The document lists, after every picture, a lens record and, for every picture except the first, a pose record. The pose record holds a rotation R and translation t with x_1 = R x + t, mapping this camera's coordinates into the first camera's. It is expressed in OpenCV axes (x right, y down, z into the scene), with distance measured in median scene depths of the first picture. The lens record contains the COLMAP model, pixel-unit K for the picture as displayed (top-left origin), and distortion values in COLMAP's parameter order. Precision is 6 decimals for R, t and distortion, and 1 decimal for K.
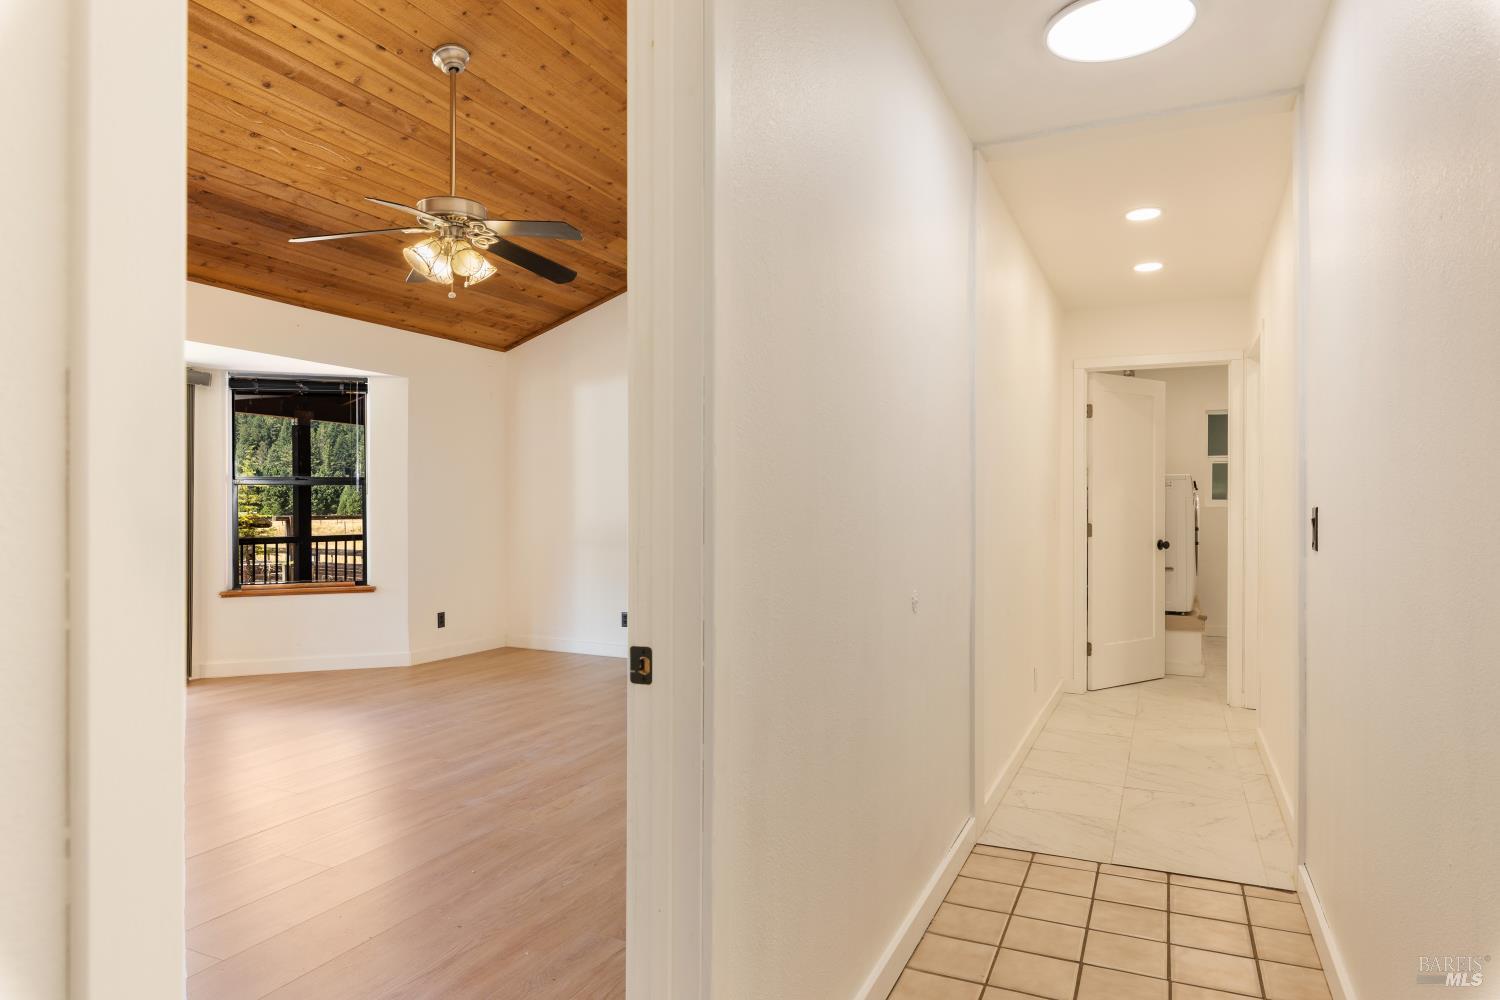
lens RADIAL K [[920.7, 0, 746.5], [0, 920.7, 502.8], [0, 0, 1]] dist [-0.002270, -0.000610]
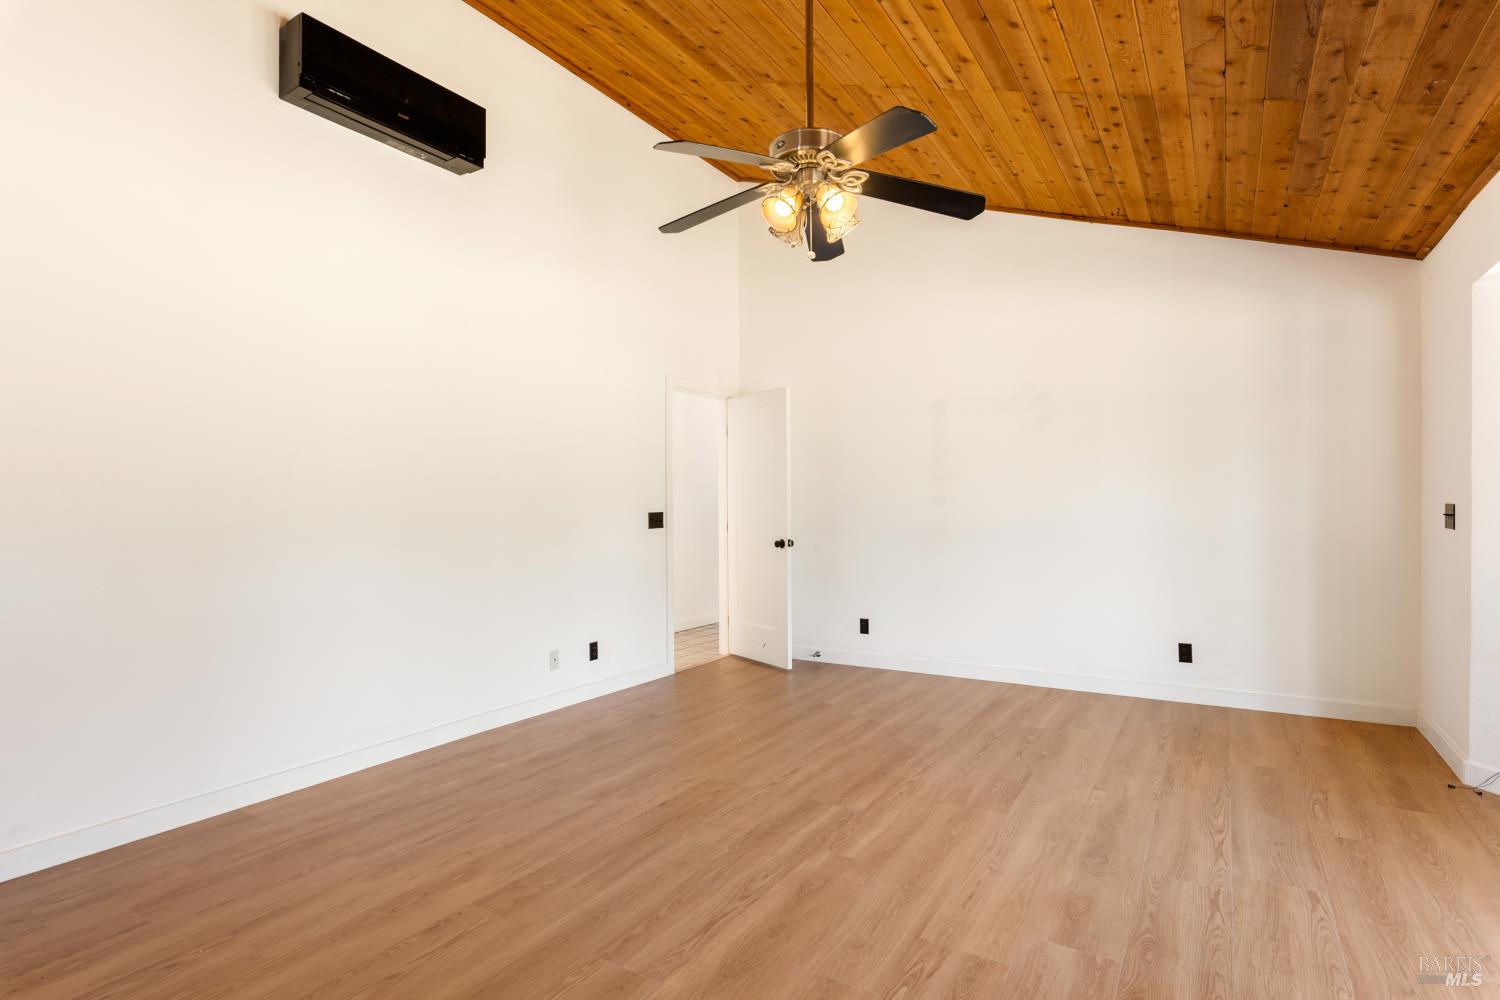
lens RADIAL K [[779.2, 0, 753.2], [0, 779.2, 498.3], [0, 0, 1]] dist [-0.005341, 0.000409]
pose [[-0.991776, 0.005328, 0.127874, -0.306824], [0.003601, 0.999899, -0.013728, 0.001676], [-0.127934, -0.013155, -0.991695, 1.456147]]
